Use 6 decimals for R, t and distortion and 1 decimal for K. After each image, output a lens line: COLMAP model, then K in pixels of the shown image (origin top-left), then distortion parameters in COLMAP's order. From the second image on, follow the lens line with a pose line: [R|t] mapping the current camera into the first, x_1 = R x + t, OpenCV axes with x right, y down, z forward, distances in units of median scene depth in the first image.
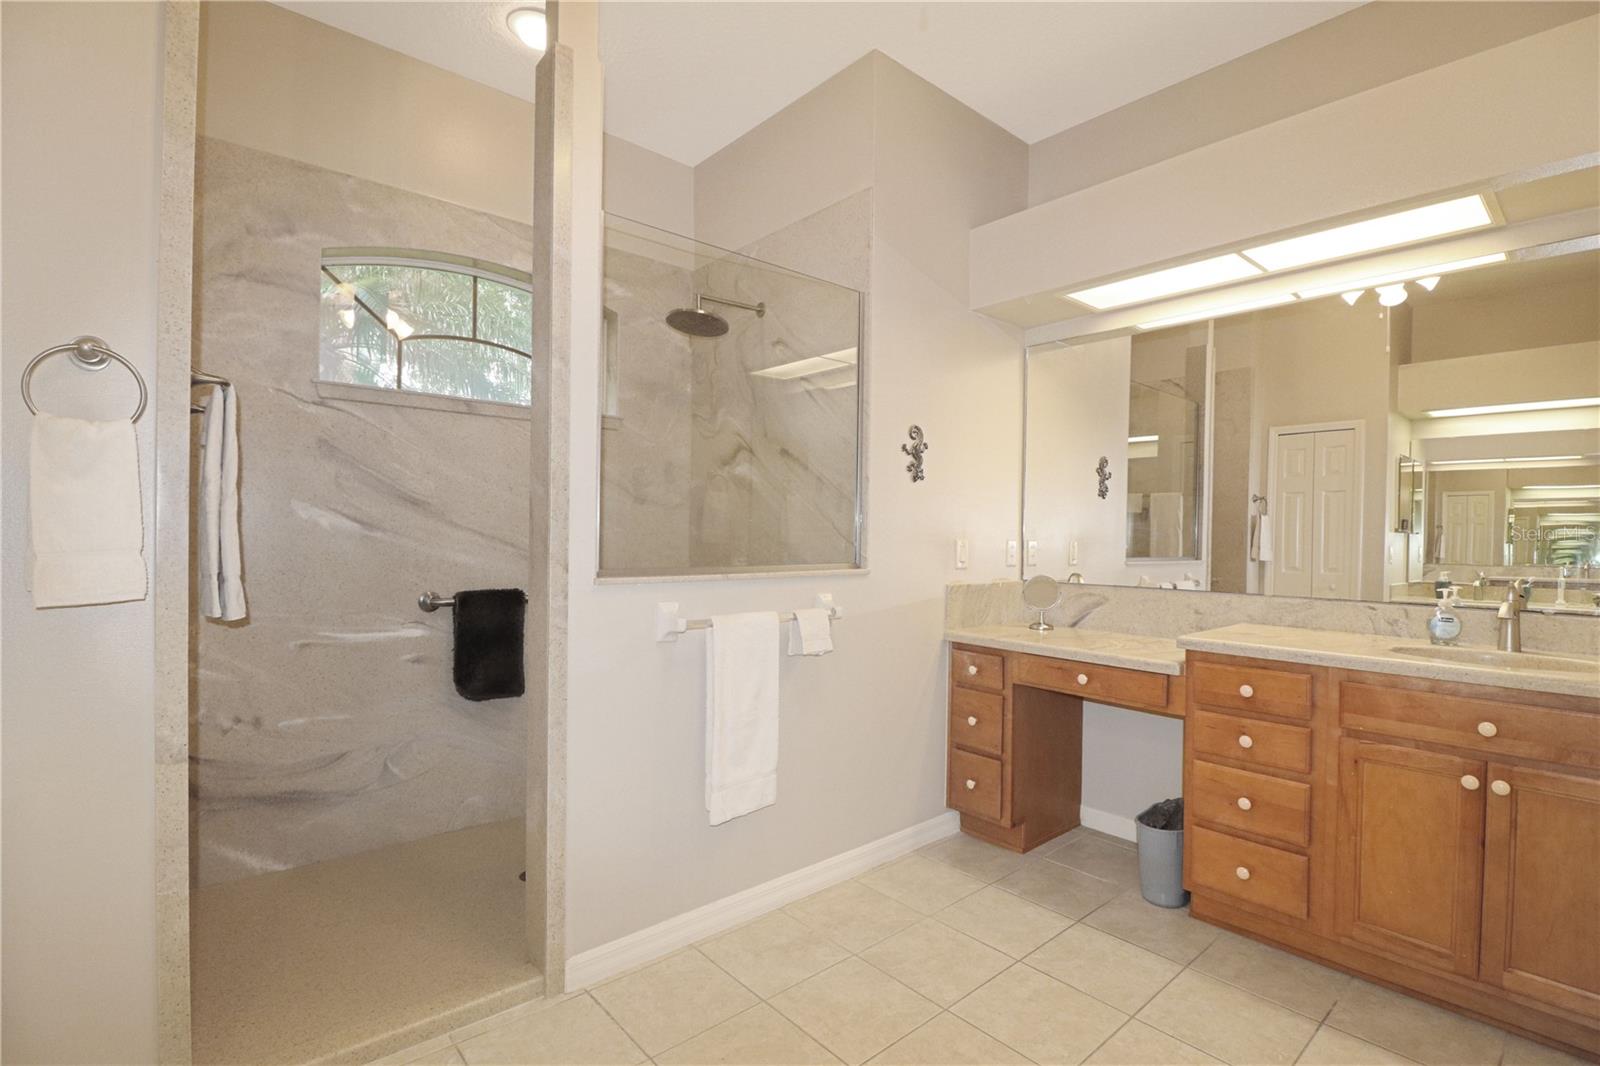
lens RADIAL K [[784.2, 0, 800.0], [0, 784.2, 533.0], [0, 0, 1]] dist [0.003872, 0.000033]
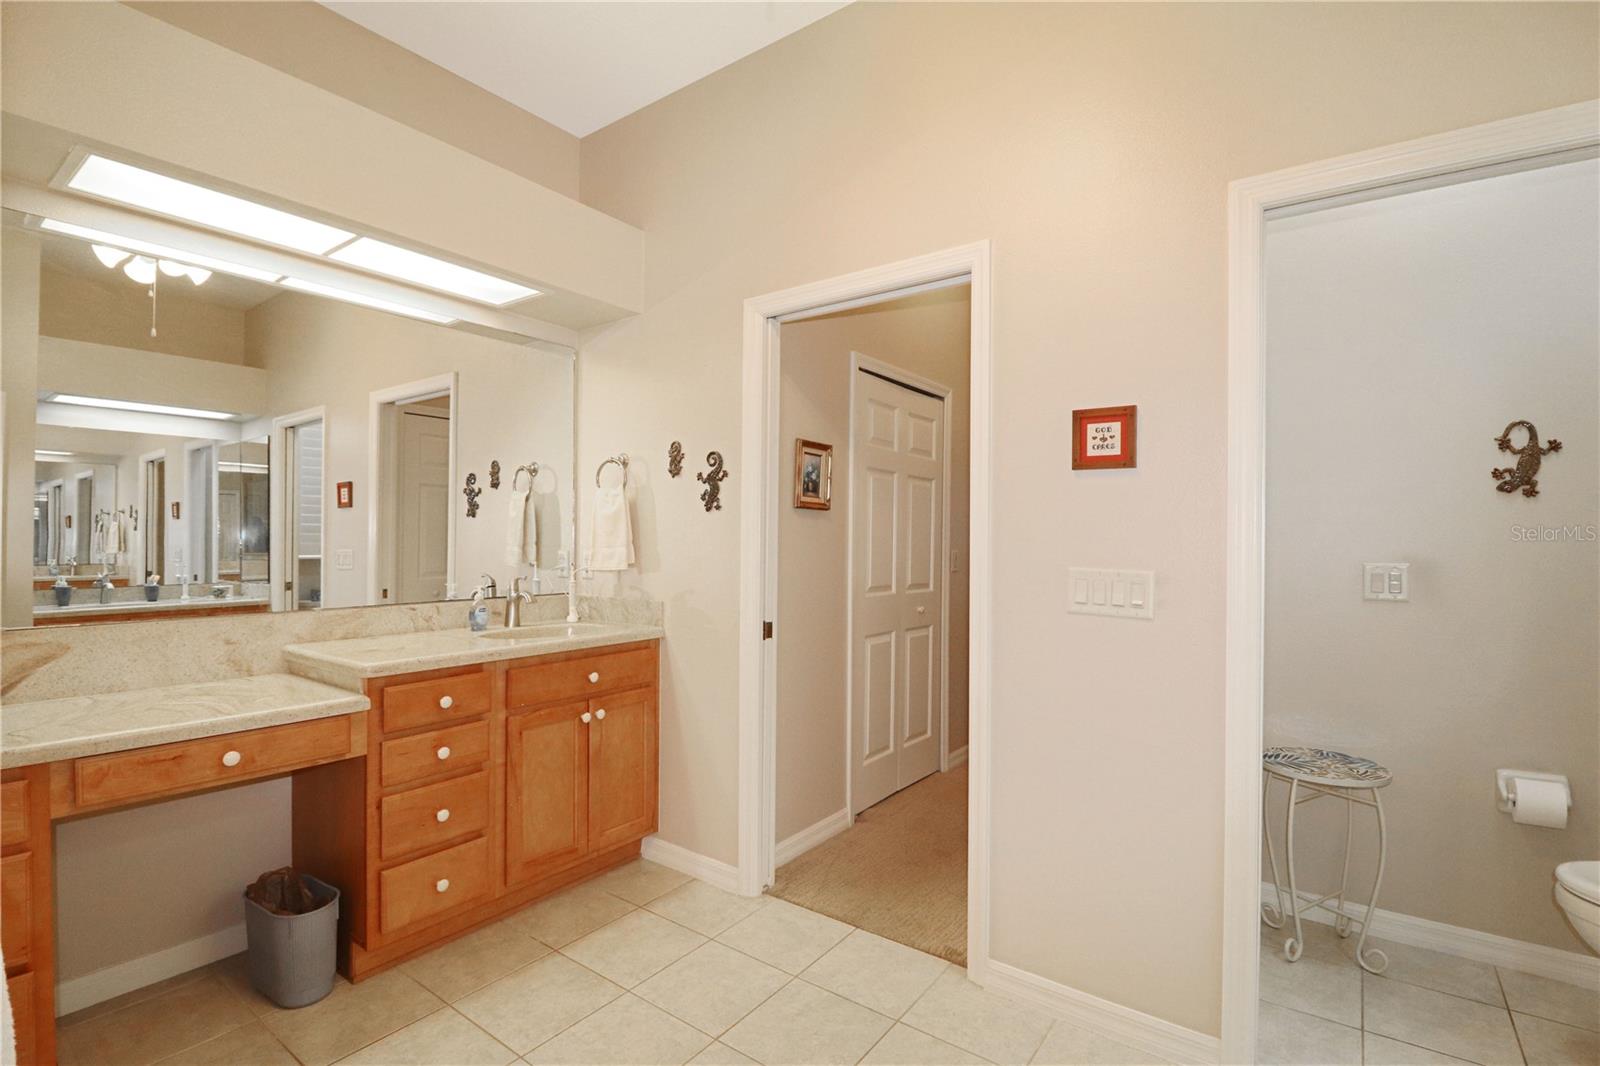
lens RADIAL K [[784.3, 0, 800.0], [0, 784.3, 533.0], [0, 0, 1]] dist [0.095172, -0.045337]
pose [[-0.215938, -0.016666, 0.976265, -0.553128], [-0.017294, 0.999763, 0.013242, -0.040366], [-0.976254, -0.014024, -0.216175, 0.805484]]
